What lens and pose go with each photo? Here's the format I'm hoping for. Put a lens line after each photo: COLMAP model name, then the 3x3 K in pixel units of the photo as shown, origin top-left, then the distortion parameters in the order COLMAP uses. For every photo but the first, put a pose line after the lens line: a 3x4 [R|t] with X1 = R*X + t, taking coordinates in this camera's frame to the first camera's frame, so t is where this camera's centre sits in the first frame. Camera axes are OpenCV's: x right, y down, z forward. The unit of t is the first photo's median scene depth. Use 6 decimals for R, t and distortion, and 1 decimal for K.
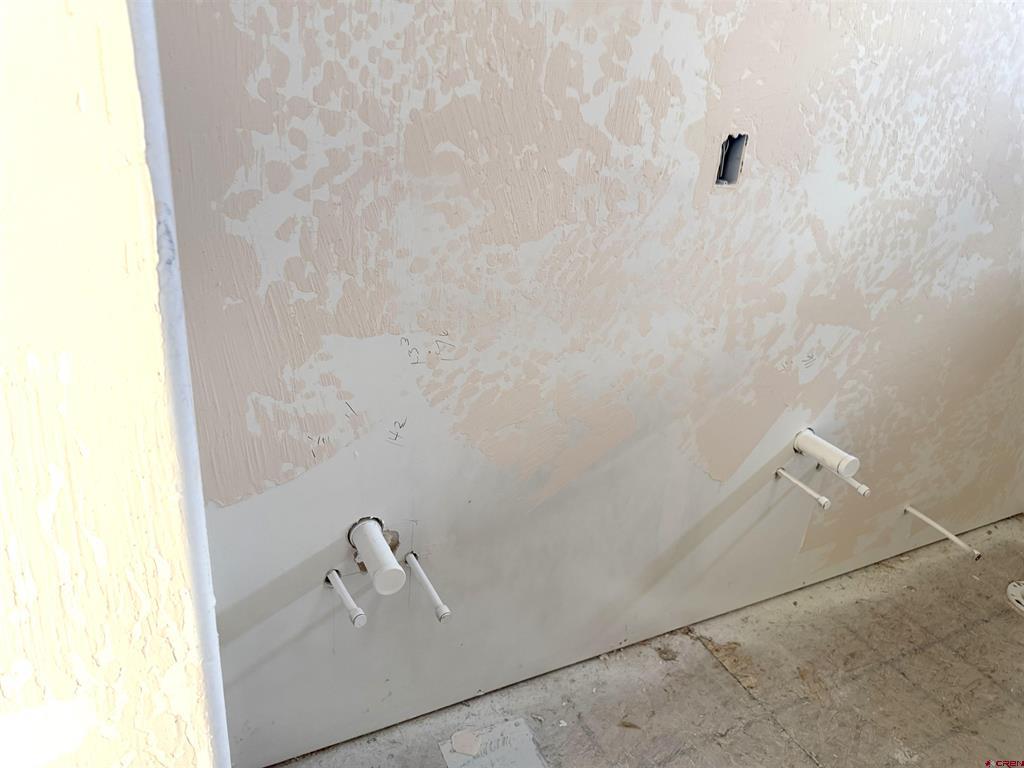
lens RADIAL K [[723.4, 0, 512.0], [0, 723.4, 384.0], [0, 0, 1]] dist [0.037892, -0.042353]
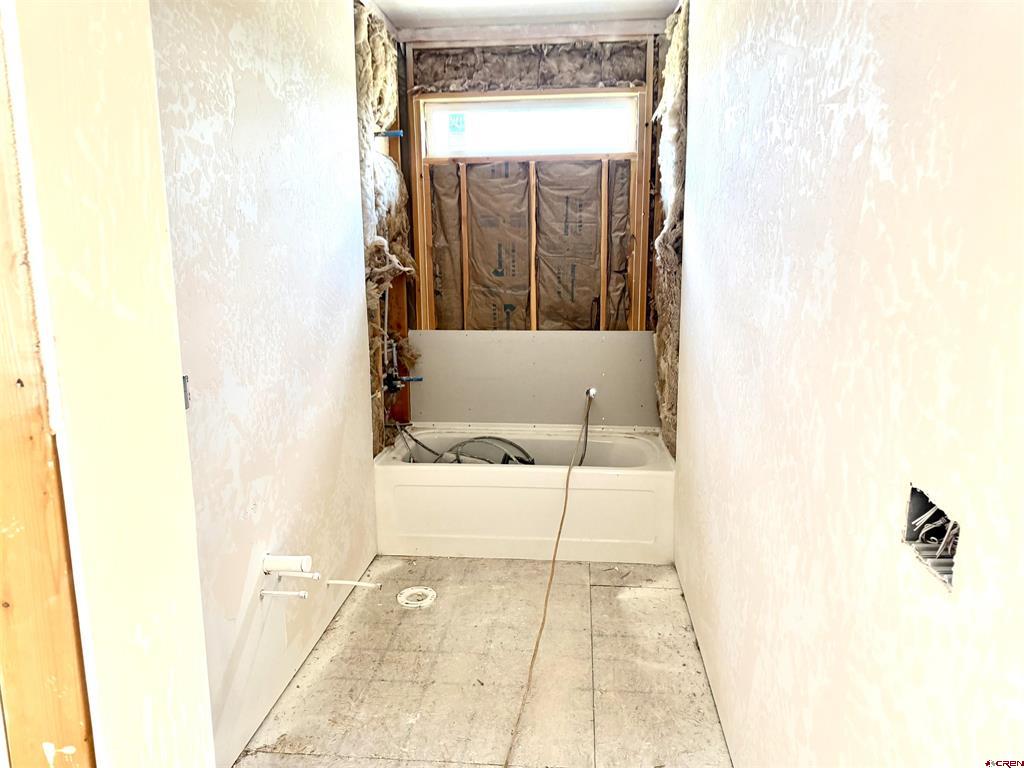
lens RADIAL K [[723.4, 0, 512.0], [0, 723.4, 384.0], [0, 0, 1]] dist [0.037892, -0.042353]
pose [[0.527963, -0.231077, 0.817226, -0.388132], [0.395321, 0.918533, 0.004328, -0.055834], [-0.751649, 0.320781, 0.576301, -0.236172]]
